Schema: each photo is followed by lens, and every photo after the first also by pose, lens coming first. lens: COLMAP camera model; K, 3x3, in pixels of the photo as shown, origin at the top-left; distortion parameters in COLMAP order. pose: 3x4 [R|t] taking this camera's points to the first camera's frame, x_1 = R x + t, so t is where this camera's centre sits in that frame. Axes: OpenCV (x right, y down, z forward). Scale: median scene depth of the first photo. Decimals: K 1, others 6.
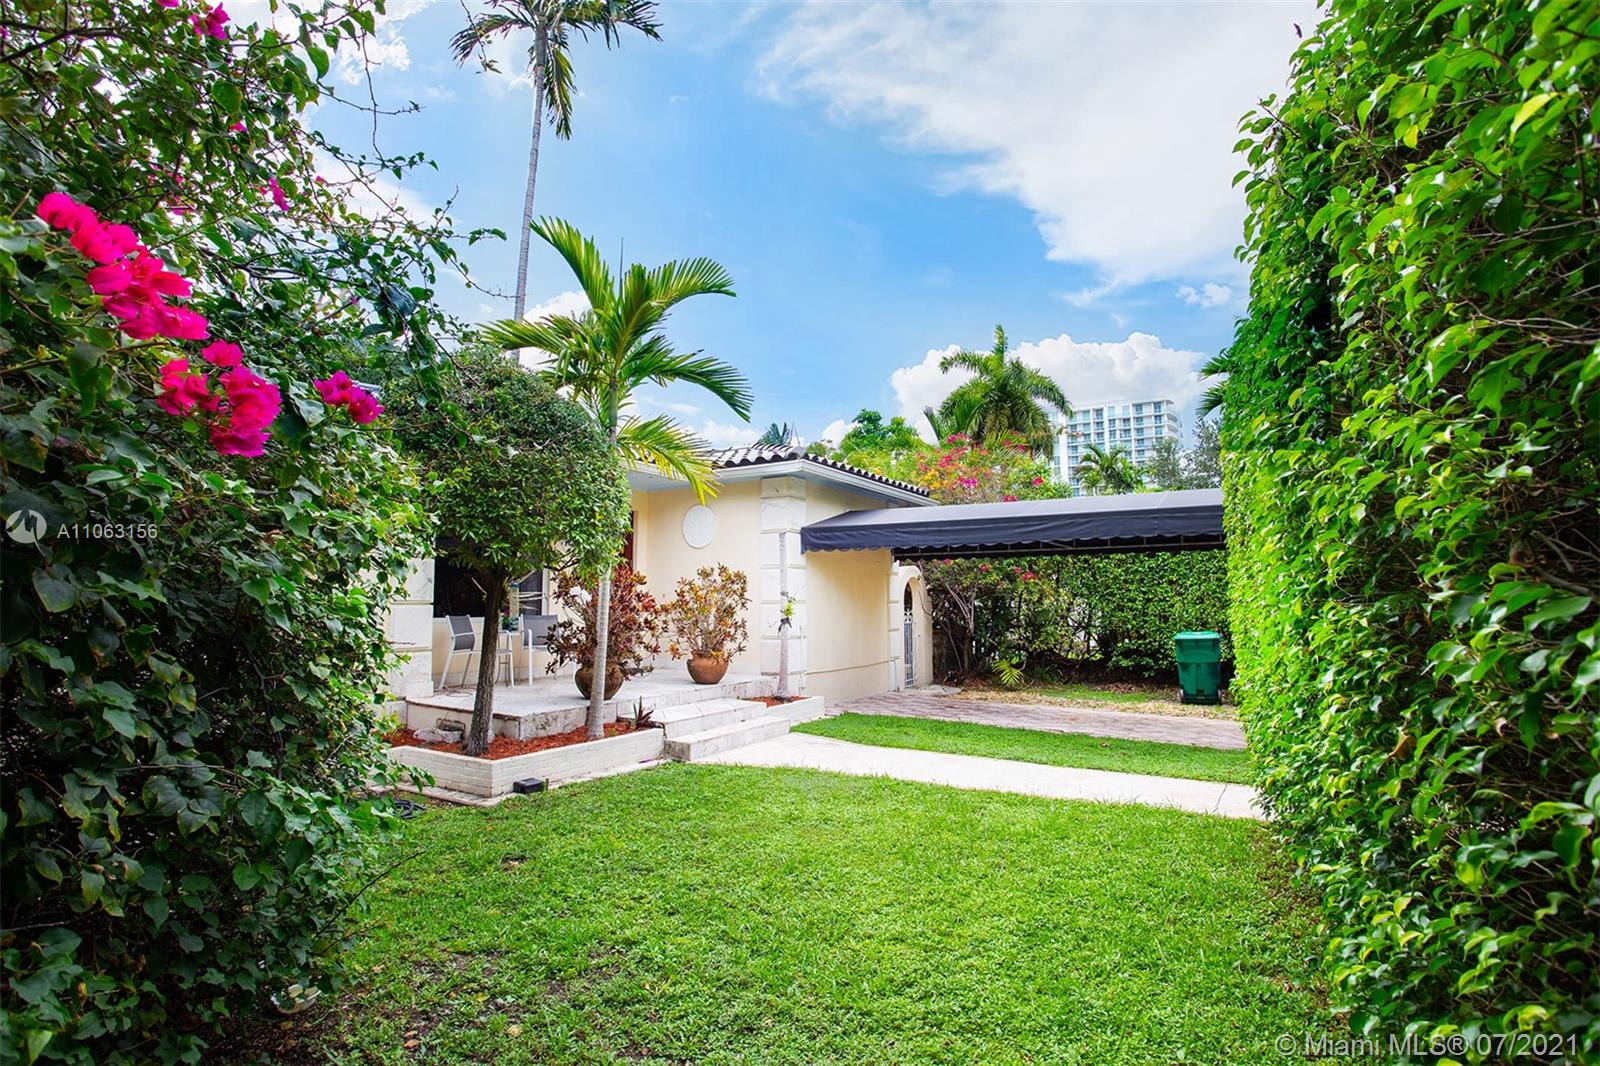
lens RADIAL K [[798.1, 0, 799.1], [0, 798.1, 533.6], [0, 0, 1]] dist [-0.052336, 0.017517]
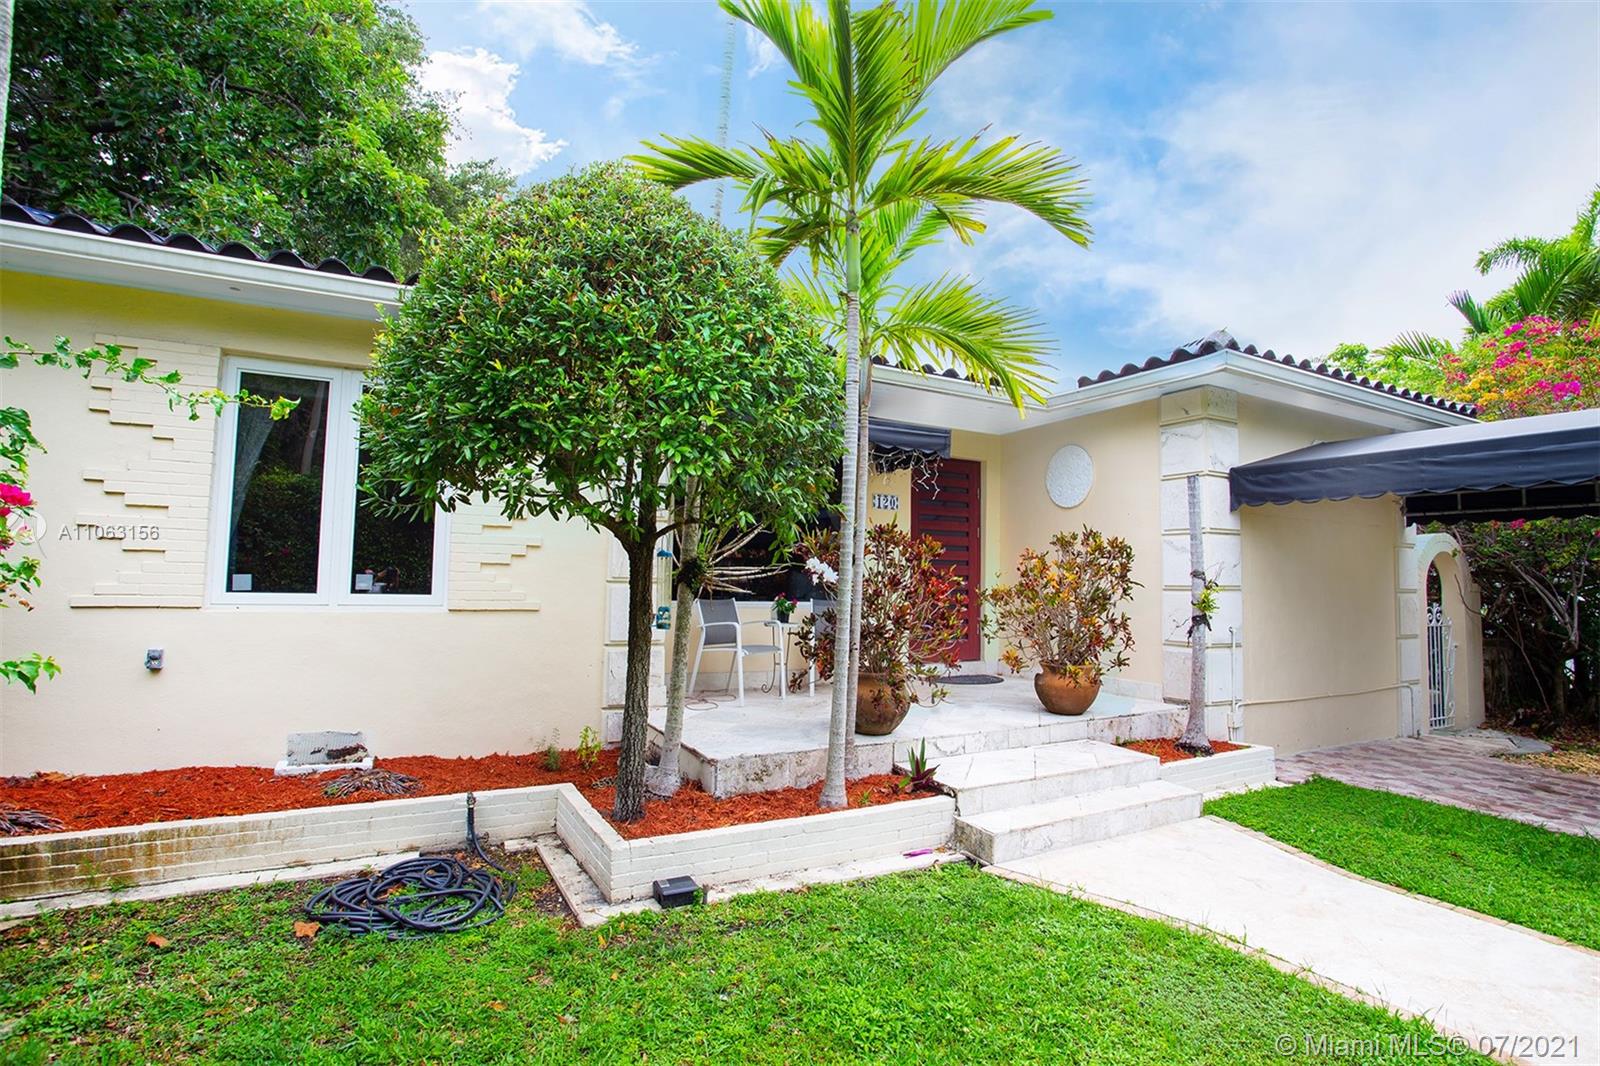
lens RADIAL K [[798.1, 0, 797.6], [0, 798.1, 529.4], [0, 0, 1]] dist [-0.052336, 0.017517]
pose [[0.862294, -0.016934, -0.506125, 0.024024], [0.025183, 0.999638, 0.009459, 0.028124], [0.505782, -0.020902, 0.862408, 0.337083]]
